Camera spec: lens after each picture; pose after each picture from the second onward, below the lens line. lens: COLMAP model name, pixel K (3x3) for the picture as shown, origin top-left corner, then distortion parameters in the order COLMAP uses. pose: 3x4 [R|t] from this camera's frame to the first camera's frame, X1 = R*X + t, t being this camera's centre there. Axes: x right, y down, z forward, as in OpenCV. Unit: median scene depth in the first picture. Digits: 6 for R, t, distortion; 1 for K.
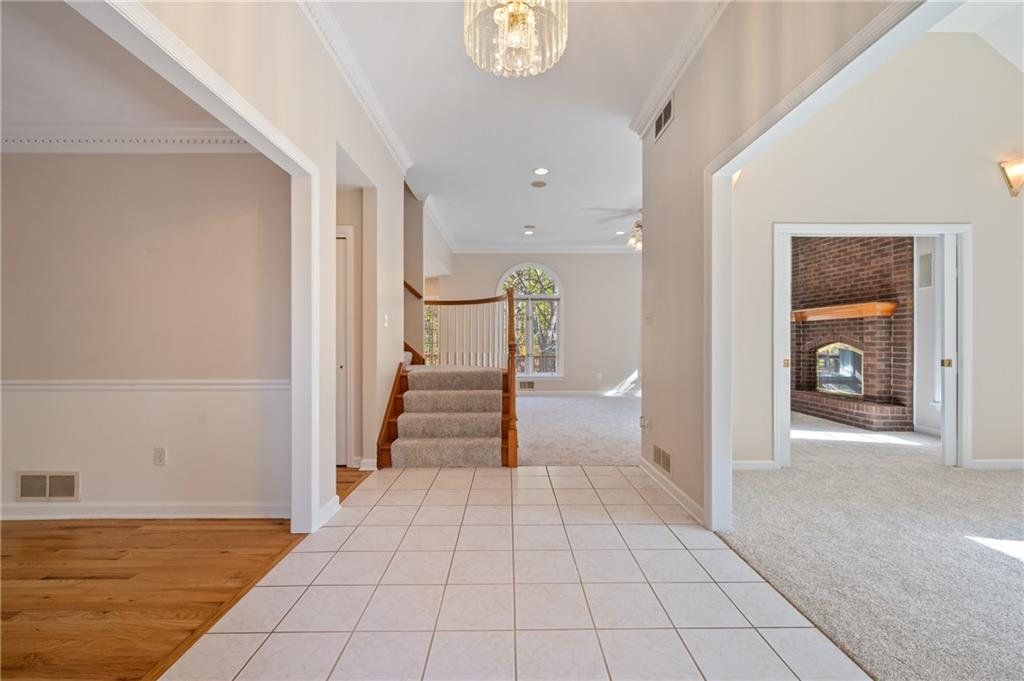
lens RADIAL K [[432.1, 0, 514.6], [0, 432.1, 344.0], [0, 0, 1]] dist [0.000491, -0.000087]
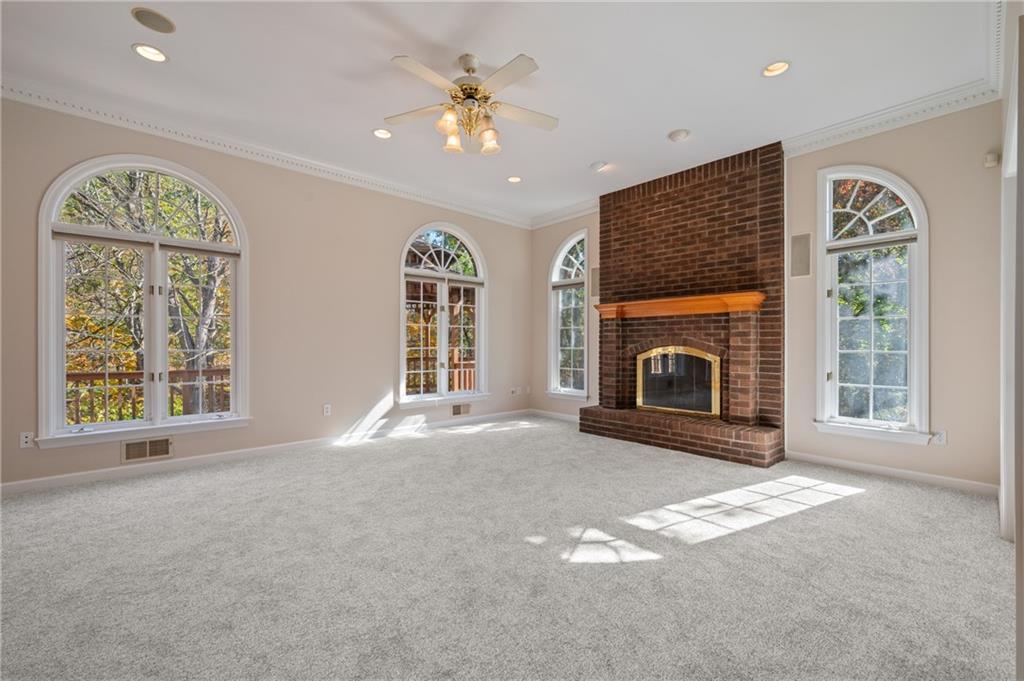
lens RADIAL K [[432.1, 0, 514.6], [0, 432.1, 344.0], [0, 0, 1]] dist [0.000491, -0.000087]
pose [[0.755065, 0.000741, 0.655650, 0.031338], [0.003158, 0.999984, -0.004767, -0.004234], [-0.655643, 0.005670, 0.755050, 0.635631]]
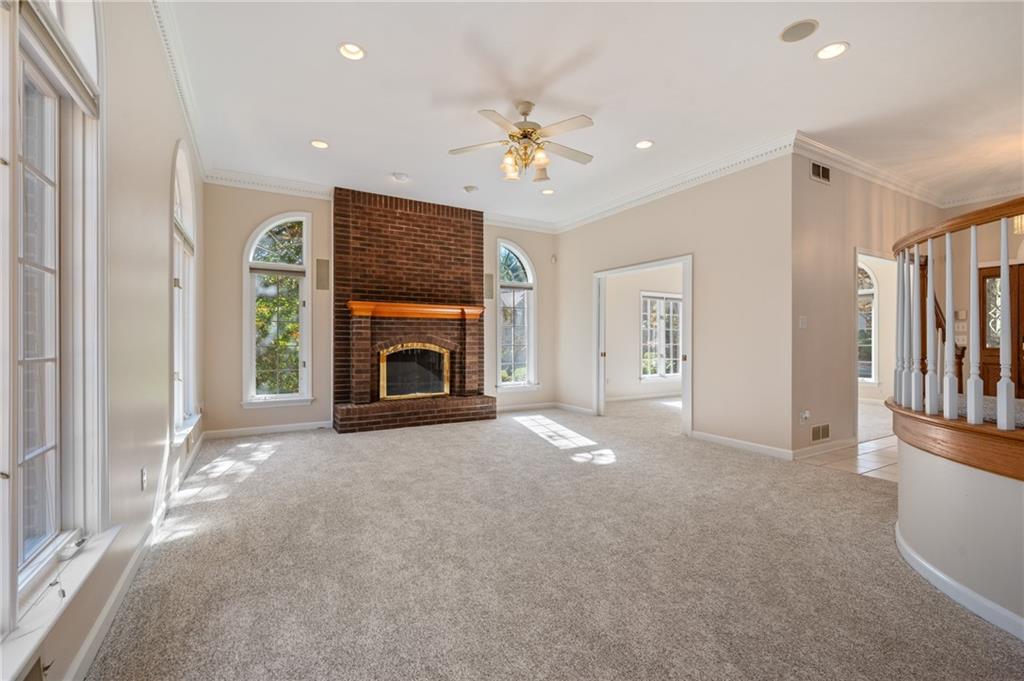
lens RADIAL K [[449.9, 0, 512.0], [0, 449.9, 340.5], [0, 0, 1]] dist [0.013322, -0.000071]
pose [[-0.492665, 0.001913, 0.870217, -0.211119], [0.005839, 0.999982, 0.001108, -0.007982], [-0.870199, 0.005627, -0.492668, 1.361169]]
